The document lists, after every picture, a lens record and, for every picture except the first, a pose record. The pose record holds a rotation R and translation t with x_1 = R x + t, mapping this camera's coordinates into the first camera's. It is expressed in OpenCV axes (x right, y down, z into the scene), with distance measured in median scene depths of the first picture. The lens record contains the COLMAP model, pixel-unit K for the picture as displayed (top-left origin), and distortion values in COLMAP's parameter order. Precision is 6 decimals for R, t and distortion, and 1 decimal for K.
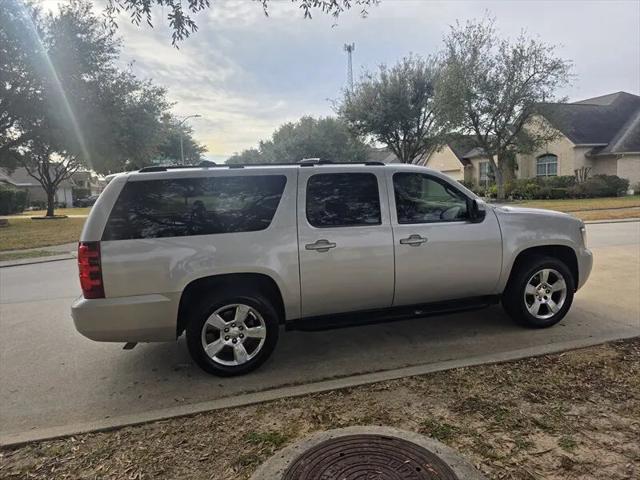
lens RADIAL K [[427.9, 0, 330.8], [0, 427.9, 231.4], [0, 0, 1]] dist [0.060903, -0.057203]
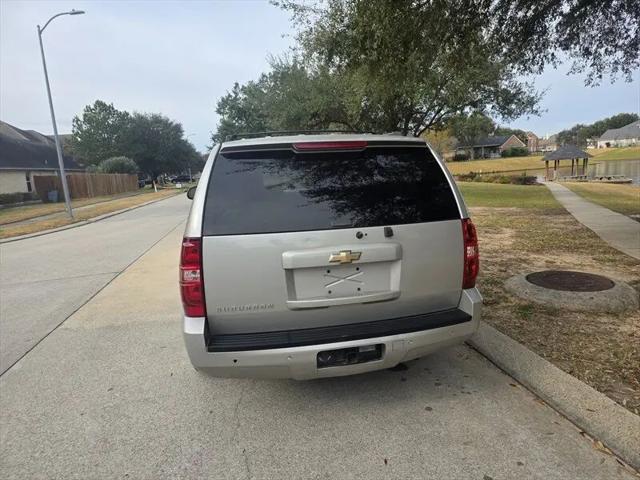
lens RADIAL K [[427.9, 0, 322.9], [0, 427.9, 239.6], [0, 0, 1]] dist [0.060903, -0.057203]
pose [[0.101173, -0.132404, 0.986019, -1.055360], [0.164783, 0.979645, 0.114640, -0.054957], [-0.981127, 0.150880, 0.120932, 0.889591]]
